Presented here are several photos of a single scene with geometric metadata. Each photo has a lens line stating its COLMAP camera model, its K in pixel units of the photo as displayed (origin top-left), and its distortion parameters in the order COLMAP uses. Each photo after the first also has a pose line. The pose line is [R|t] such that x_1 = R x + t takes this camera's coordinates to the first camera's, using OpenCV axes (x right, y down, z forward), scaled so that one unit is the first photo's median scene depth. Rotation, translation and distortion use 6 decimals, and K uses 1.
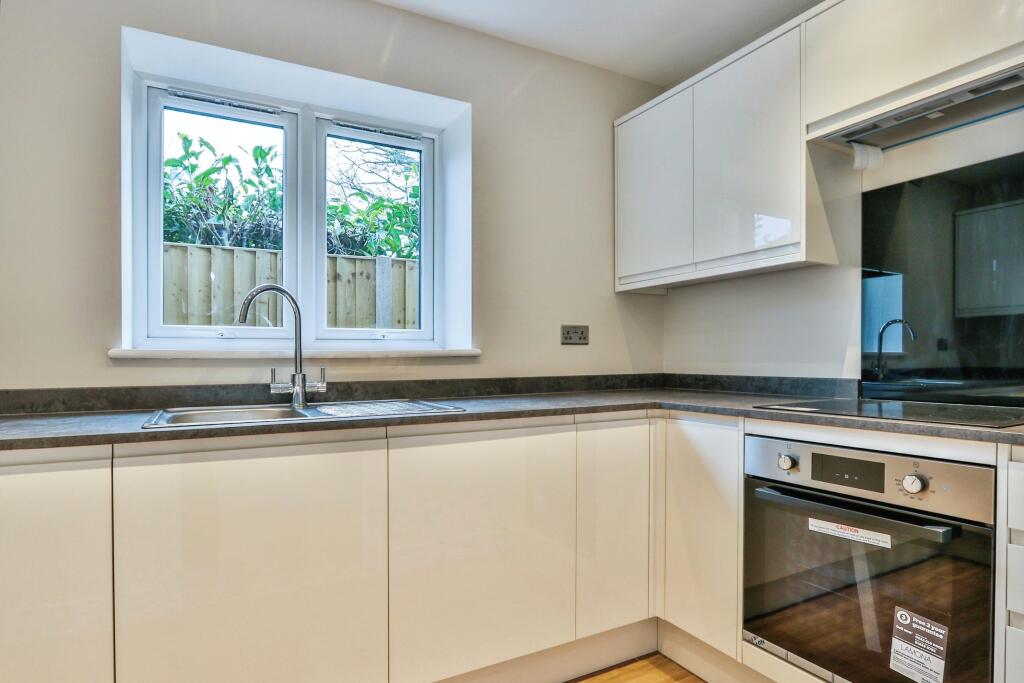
lens RADIAL K [[576.9, 0, 510.4], [0, 576.9, 358.1], [0, 0, 1]] dist [-0.002504, 0.000076]
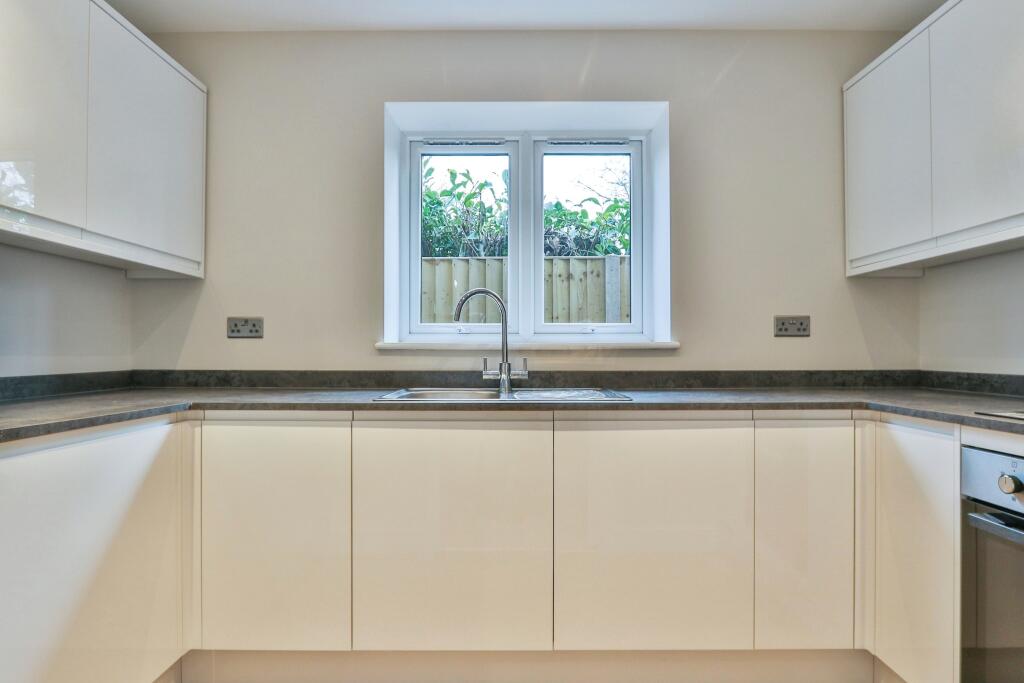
lens RADIAL K [[568.6, 0, 512.0], [0, 568.6, 341.5], [0, 0, 1]] dist [-0.000236, 0.001122]
pose [[0.876283, -0.001993, -0.481792, 0.171421], [-0.005719, 0.999878, -0.014538, 0.000135], [0.481763, 0.015495, 0.876165, -0.010243]]
